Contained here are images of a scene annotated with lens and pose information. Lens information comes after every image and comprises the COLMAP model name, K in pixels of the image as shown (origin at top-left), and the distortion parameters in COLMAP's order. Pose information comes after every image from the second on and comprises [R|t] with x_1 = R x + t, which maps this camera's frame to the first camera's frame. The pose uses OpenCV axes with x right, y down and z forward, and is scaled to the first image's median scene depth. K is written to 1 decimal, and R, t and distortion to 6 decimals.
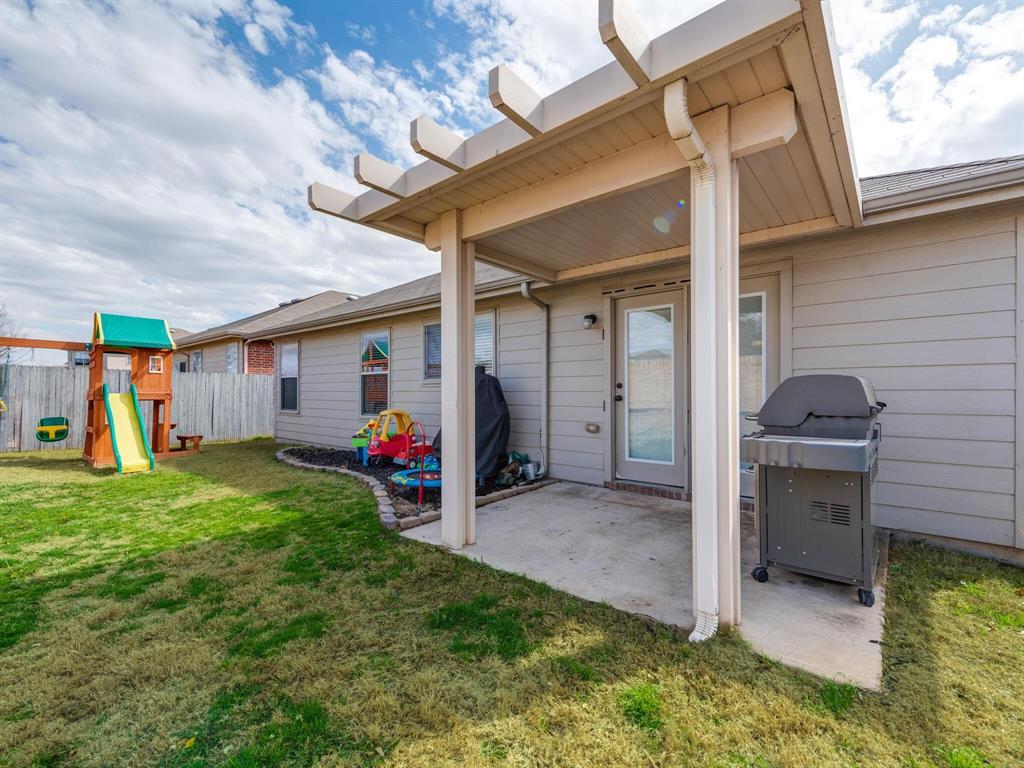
lens RADIAL K [[450.1, 0, 512.2], [0, 450.1, 392.6], [0, 0, 1]] dist [0.010897, -0.002523]
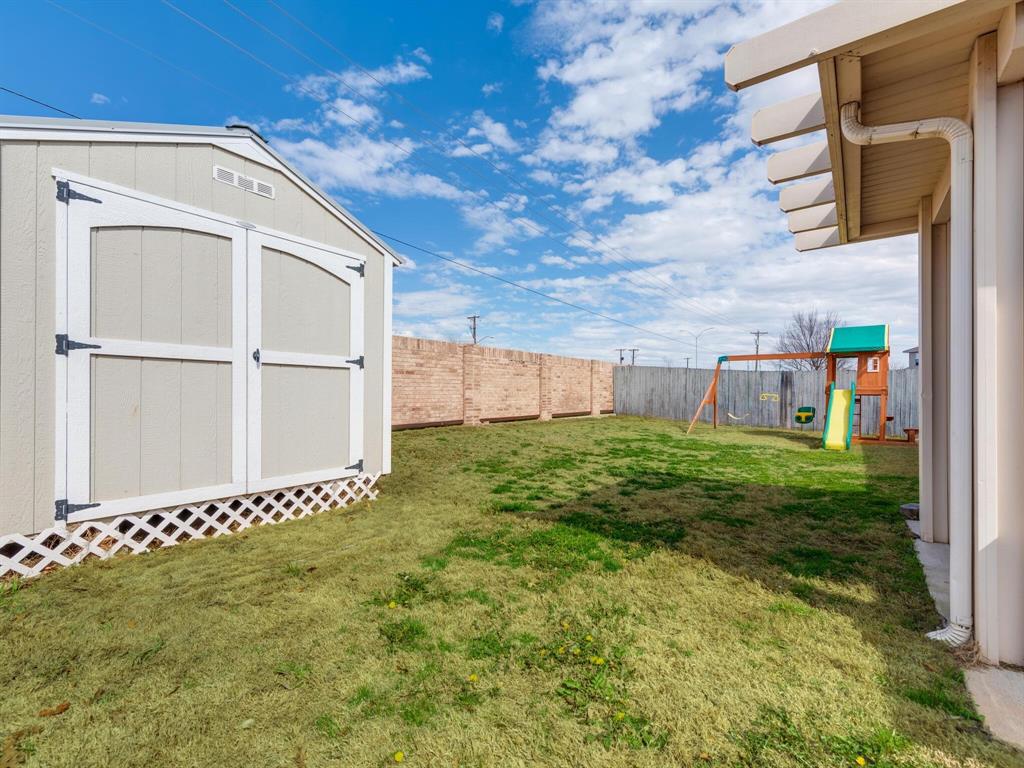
lens RADIAL K [[450.1, 0, 515.2], [0, 450.1, 389.3], [0, 0, 1]] dist [0.010897, -0.002523]
pose [[0.062396, -0.008611, -0.998014, 0.964342], [0.005910, 0.999948, -0.008258, 0.020661], [0.998034, -0.005383, 0.062443, 0.052134]]
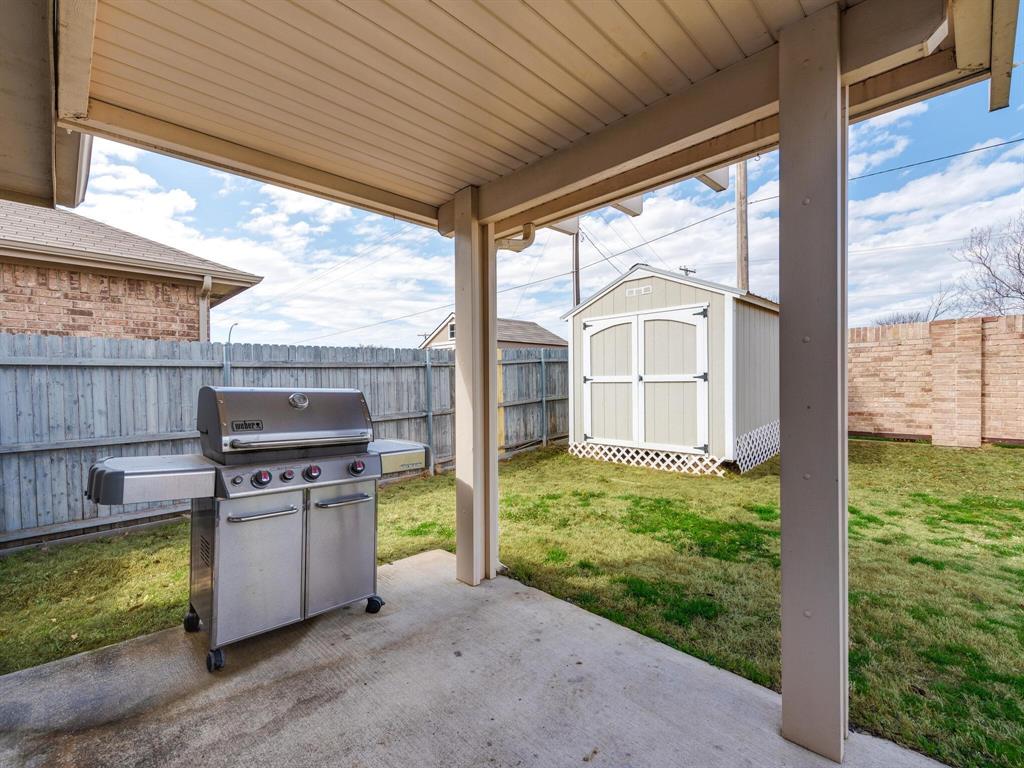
lens RADIAL K [[450.1, 0, 512.0], [0, 450.1, 388.3], [0, 0, 1]] dist [0.010897, -0.002523]
pose [[-0.996016, 0.007862, 0.088825, 0.197141], [0.007743, 0.999969, -0.001686, -0.031809], [-0.088835, -0.000991, -0.996046, 1.795752]]
